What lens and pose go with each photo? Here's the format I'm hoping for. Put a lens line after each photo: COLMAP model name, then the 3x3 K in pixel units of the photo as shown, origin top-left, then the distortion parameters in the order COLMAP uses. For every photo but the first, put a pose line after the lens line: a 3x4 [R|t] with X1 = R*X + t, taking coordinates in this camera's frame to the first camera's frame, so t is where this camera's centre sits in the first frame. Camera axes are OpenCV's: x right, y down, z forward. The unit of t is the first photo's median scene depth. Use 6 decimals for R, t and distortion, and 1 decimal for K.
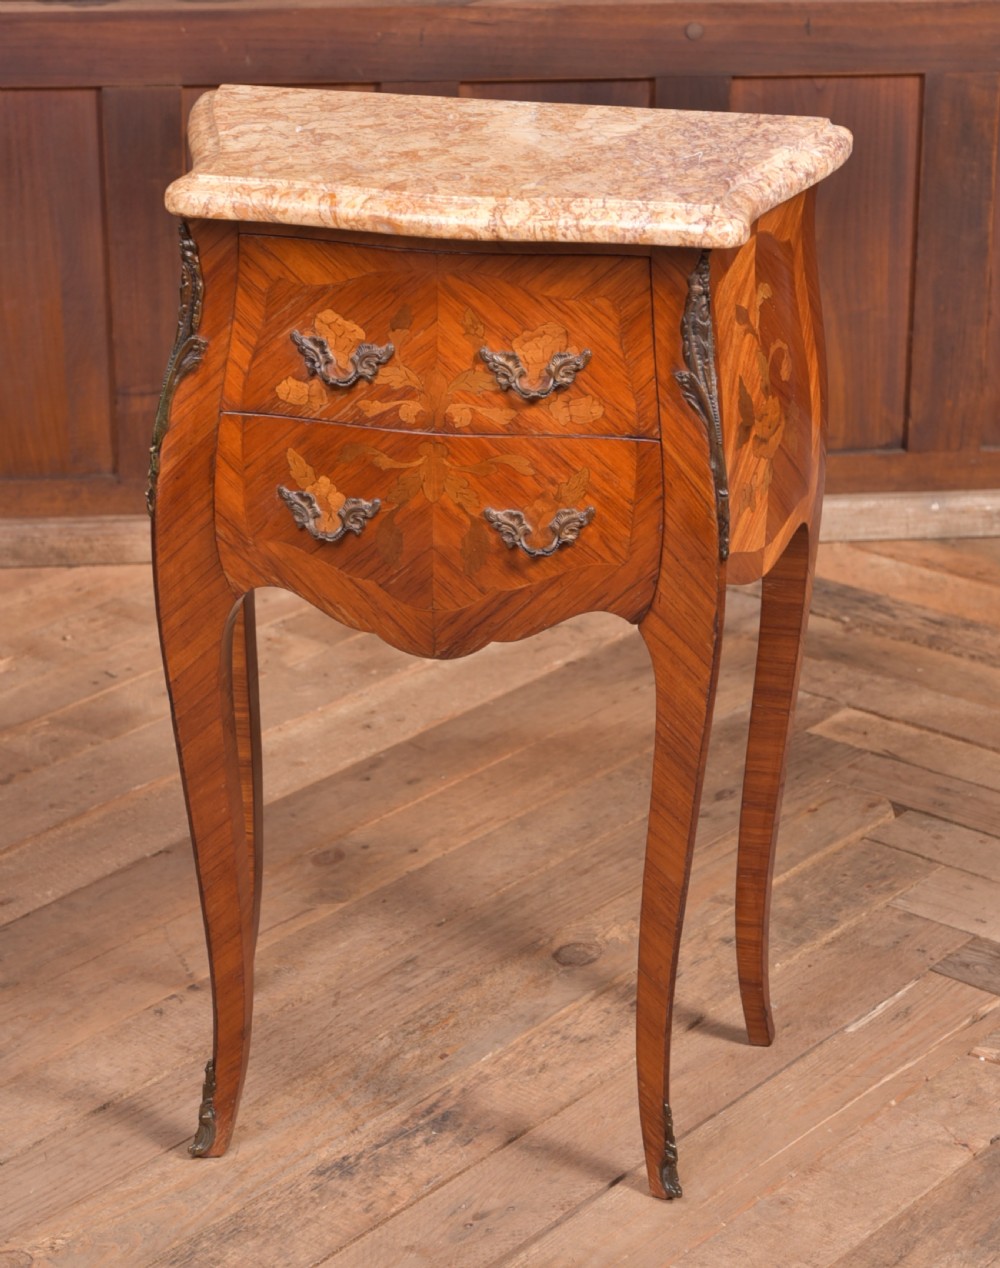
lens RADIAL K [[3158.6, 0, 503.4], [0, 3158.6, 539.2], [0, 0, 1]] dist [0.070911, 0.131991]
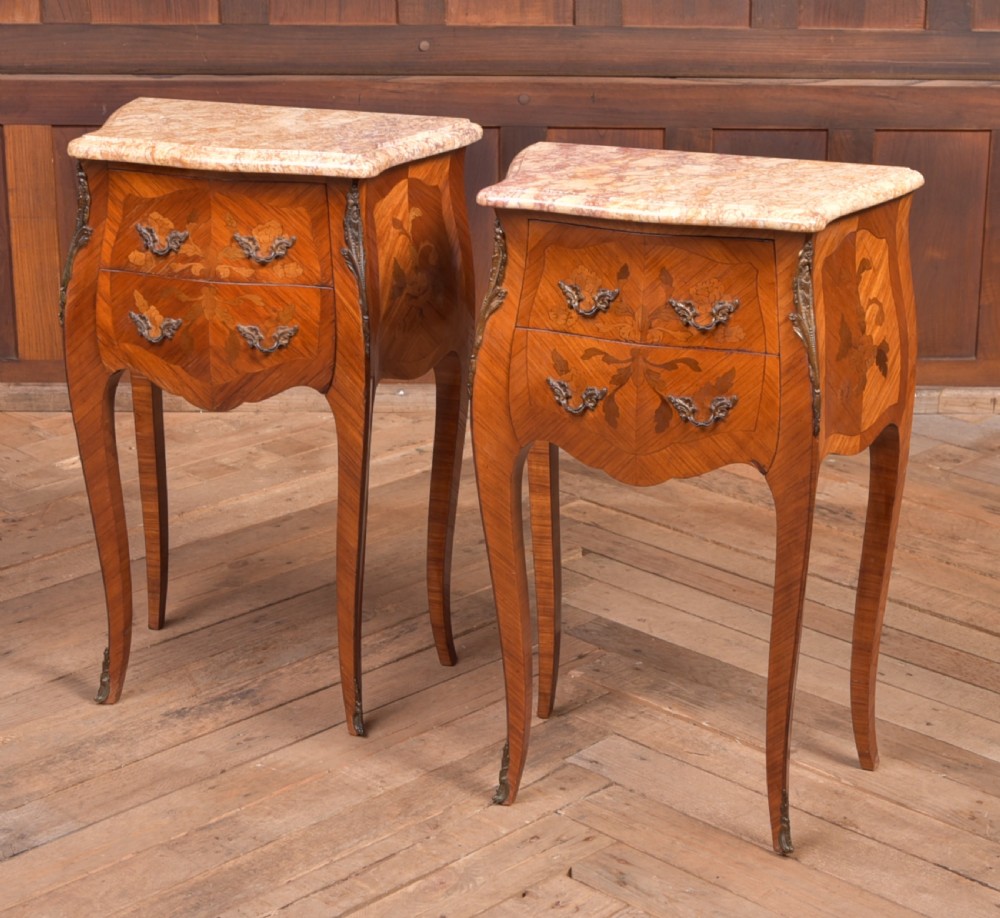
lens RADIAL K [[2165.6, 0, 535.9], [0, 2165.6, 407.5], [0, 0, 1]] dist [-0.038302, 0.038942]
pose [[0.995888, 0.028381, -0.086032, 0.267163], [-0.032757, 0.998218, -0.049884, 0.091898], [0.084463, 0.052497, 0.995043, -0.195555]]
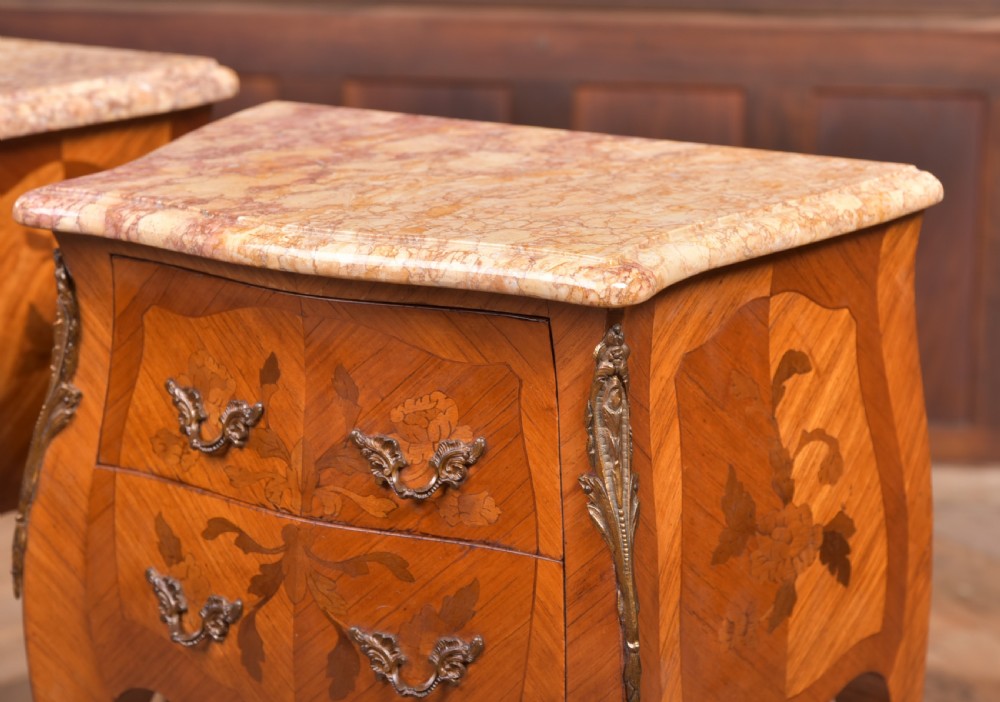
lens RADIAL K [[2122.9, 0, 593.8], [0, 2122.9, 334.8], [0, 0, 1]] dist [0.187164, 0.091505]
pose [[0.973624, 0.059071, -0.220377, 0.407977], [-0.073663, 0.995561, -0.058588, -0.015418], [0.215938, 0.073276, 0.973654, 0.393435]]
